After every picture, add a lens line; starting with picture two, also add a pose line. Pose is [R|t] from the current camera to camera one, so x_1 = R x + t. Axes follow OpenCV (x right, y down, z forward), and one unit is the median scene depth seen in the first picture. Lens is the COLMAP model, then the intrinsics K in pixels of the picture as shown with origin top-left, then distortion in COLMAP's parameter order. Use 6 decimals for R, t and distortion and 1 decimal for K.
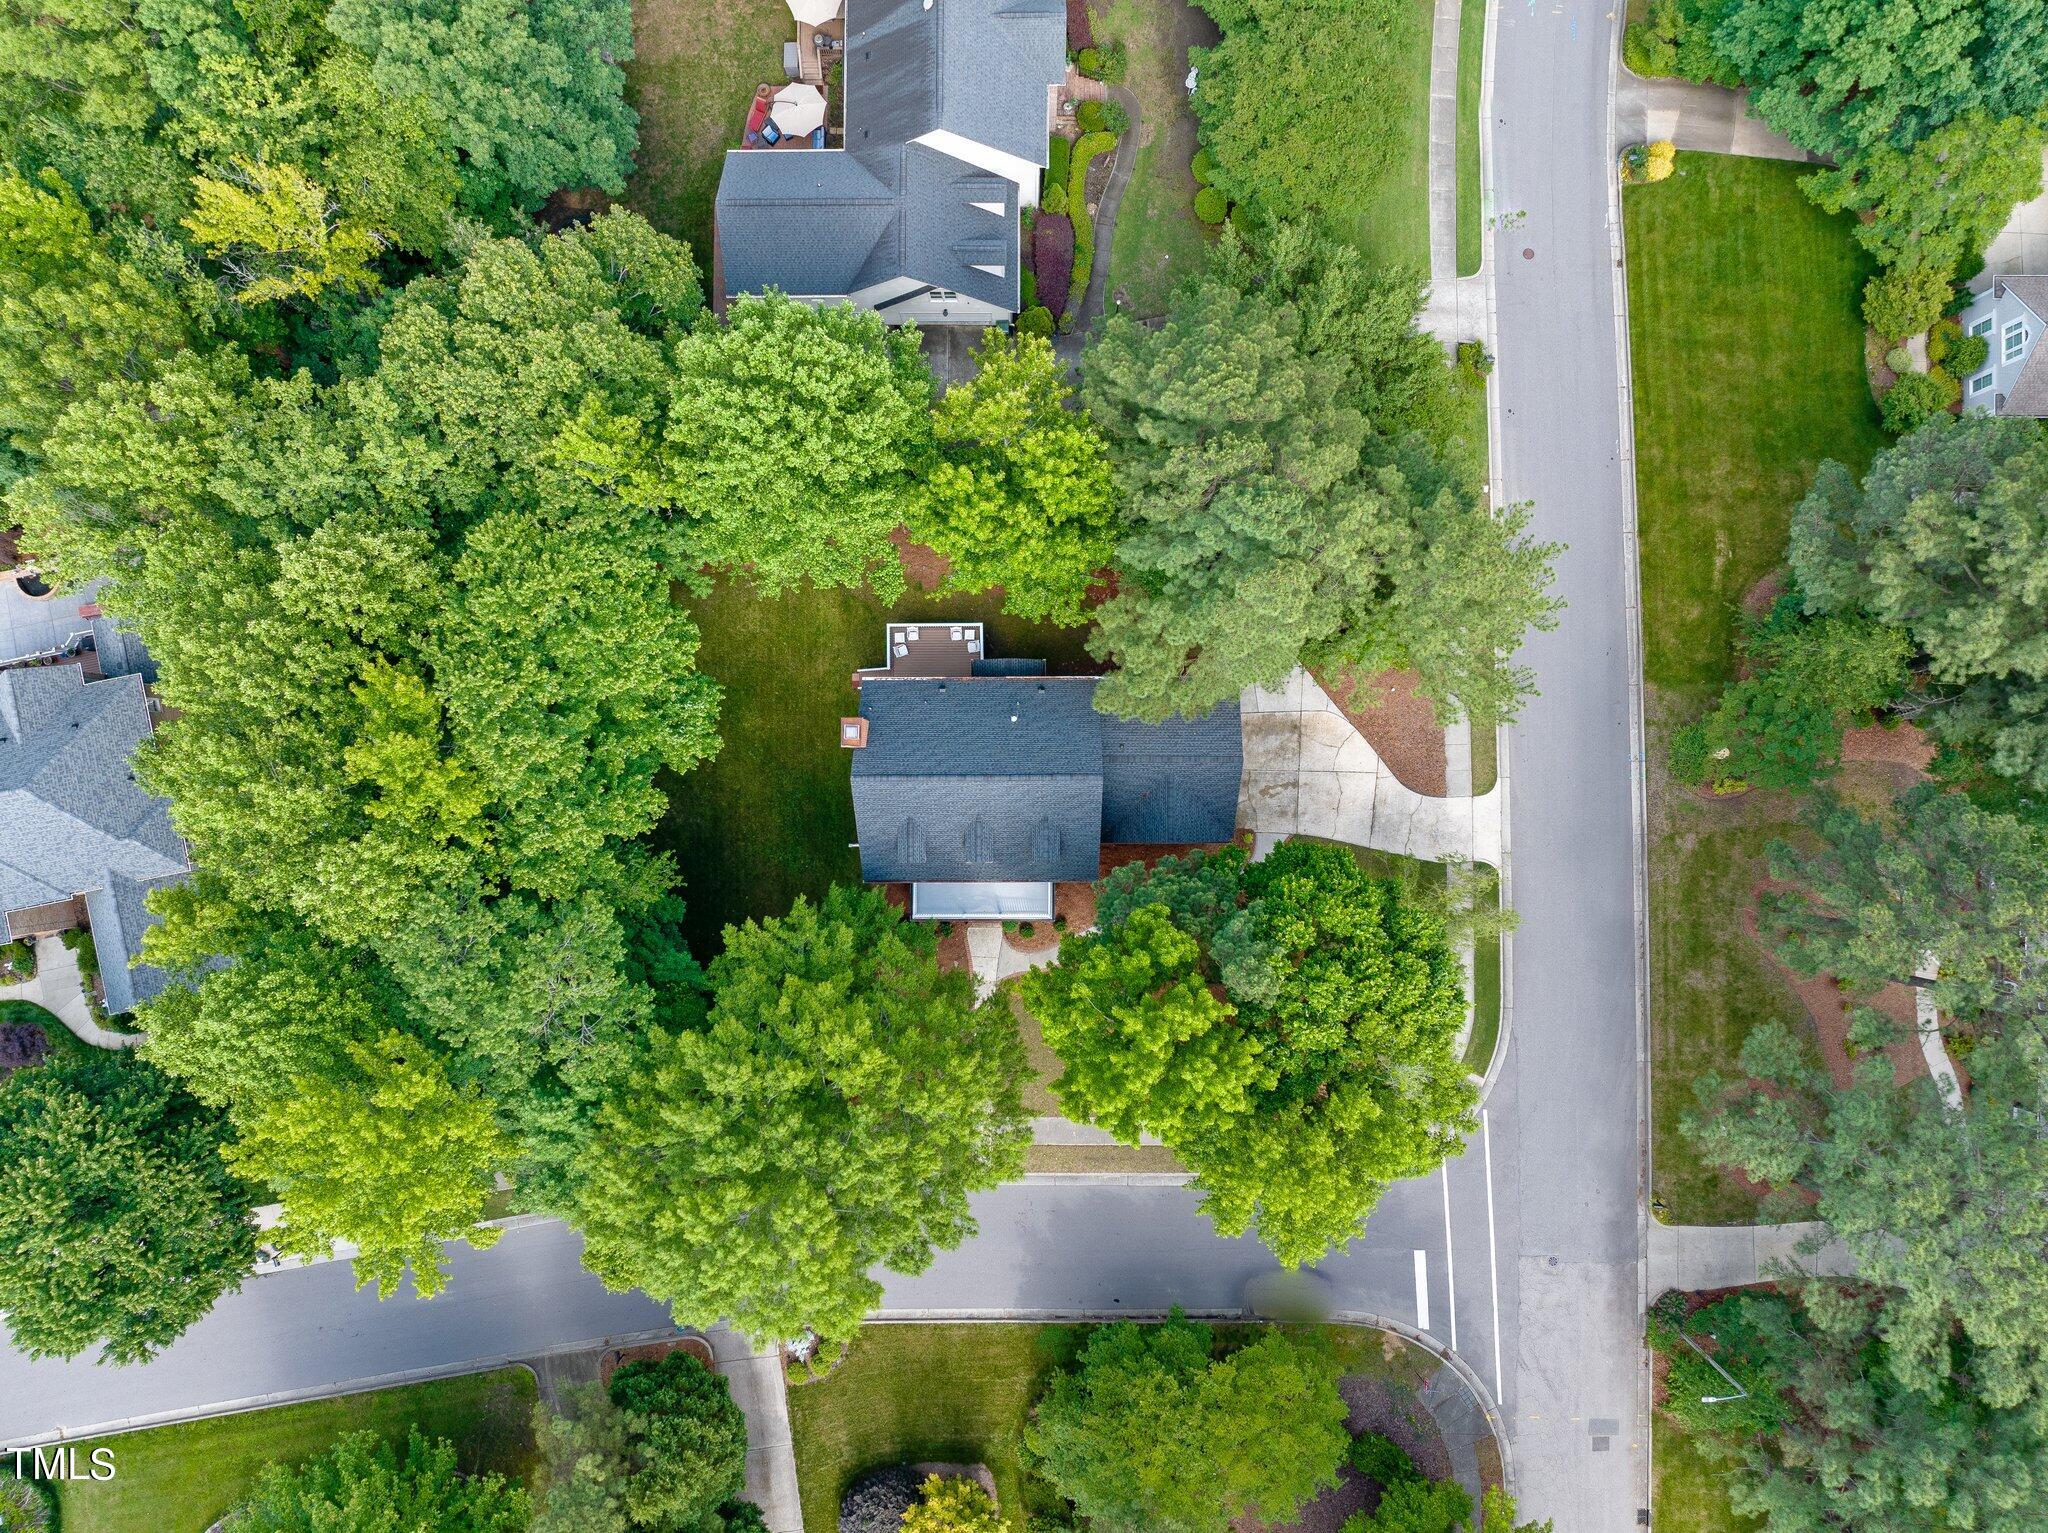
lens RADIAL K [[1434.2, 0, 1024.7], [0, 1434.2, 775.7], [0, 0, 1]] dist [-0.009392, -0.003946]
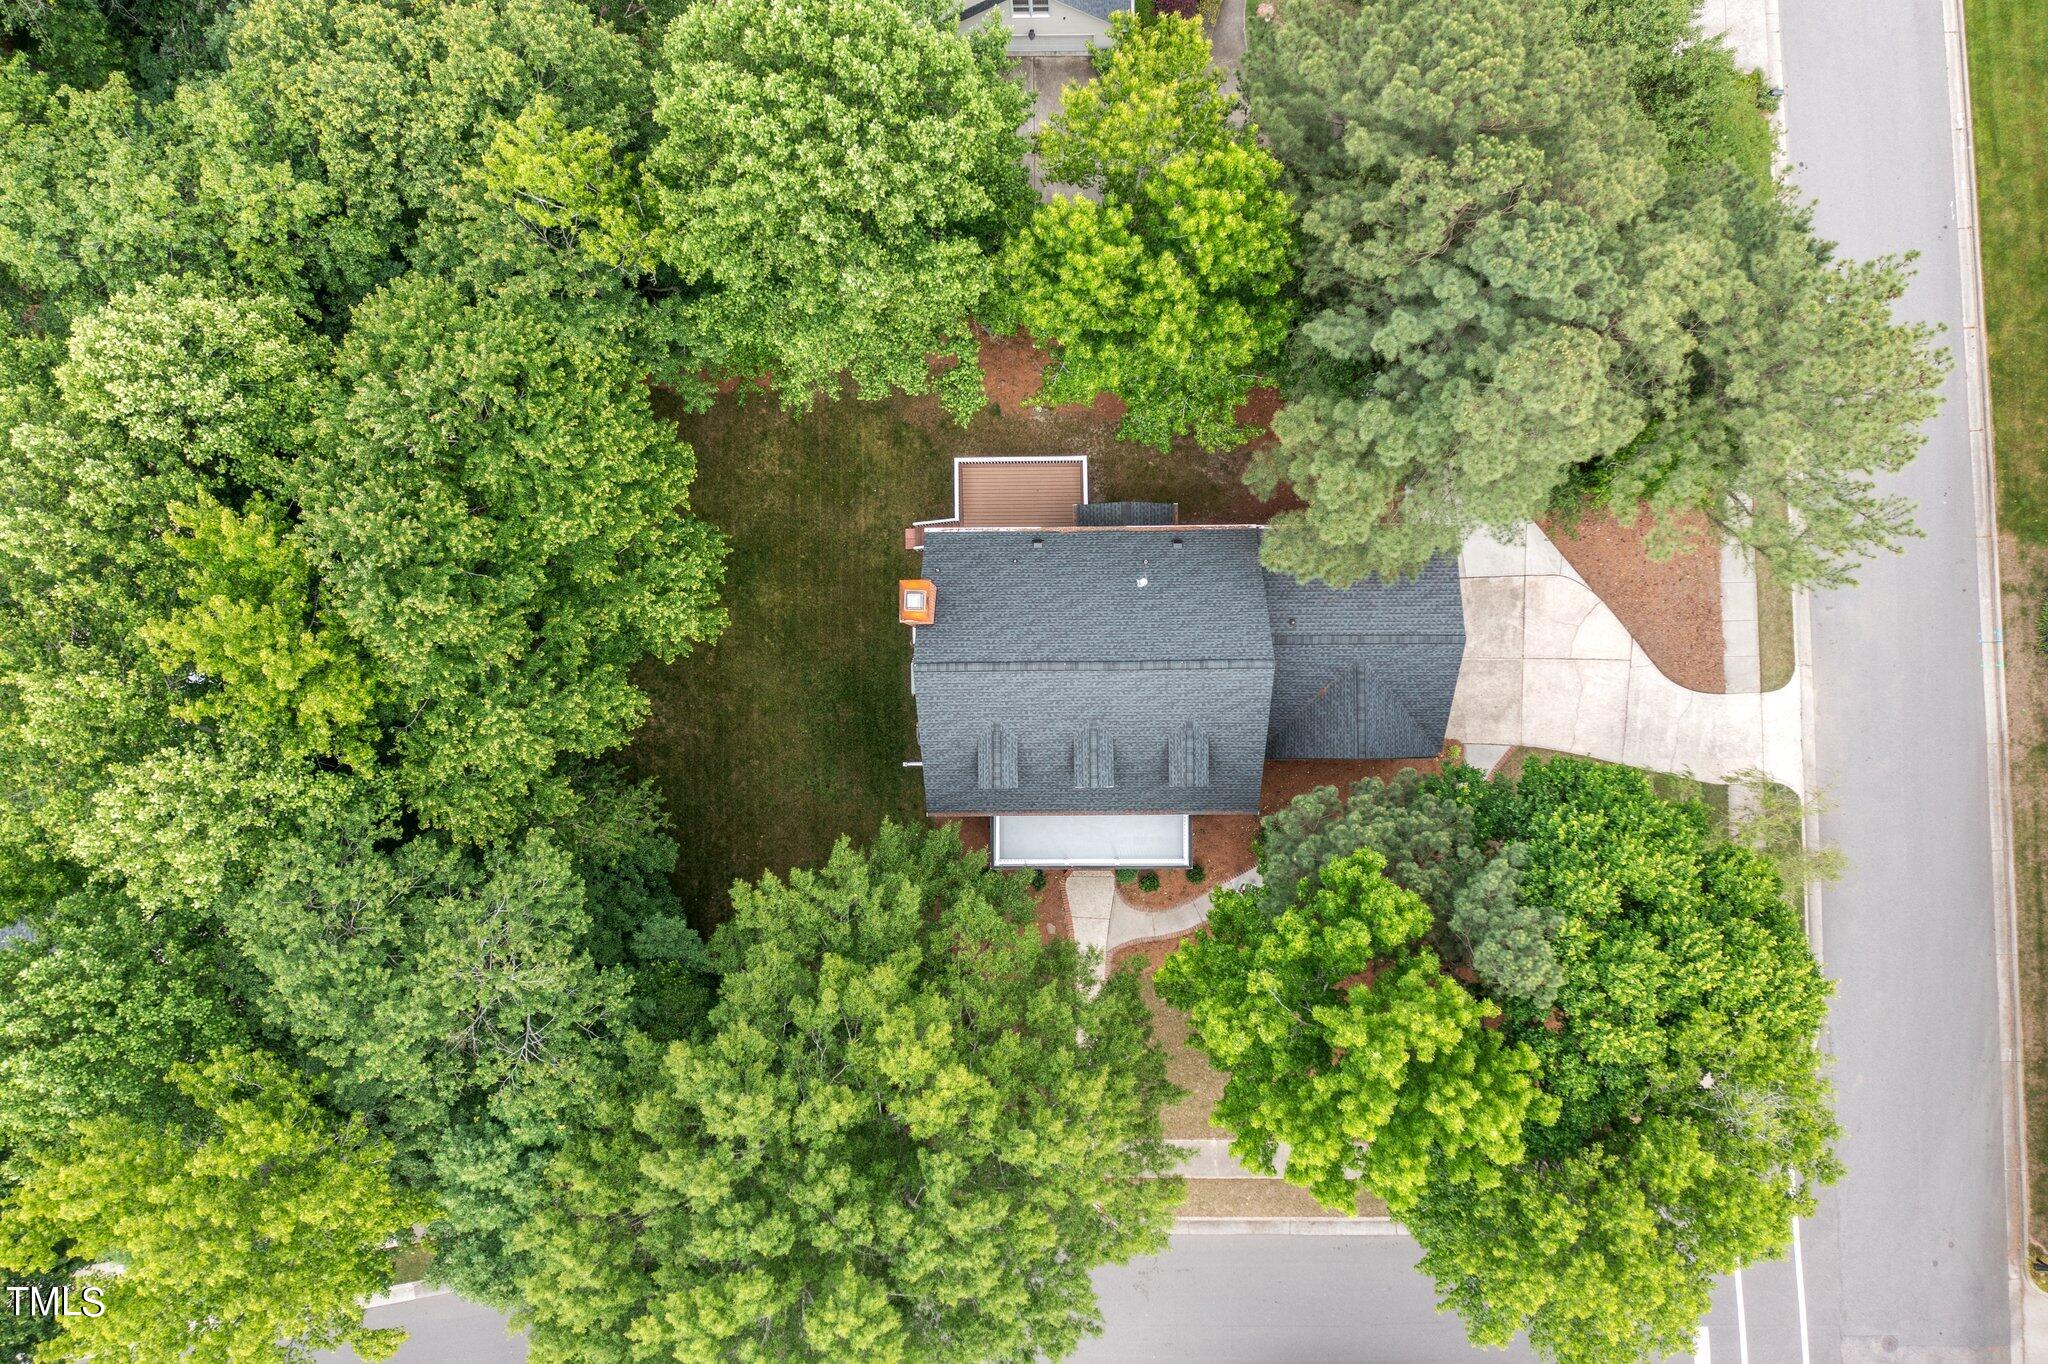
lens RADIAL K [[1648.7, 0, 1023.1], [0, 1648.7, 674.7], [0, 0, 1]] dist [-0.014758, 0.006409]
pose [[0.999437, -0.006002, -0.033012, -0.046462], [0.005776, 0.999959, -0.006931, 0.012690], [0.033053, 0.006737, 0.999431, 0.227925]]
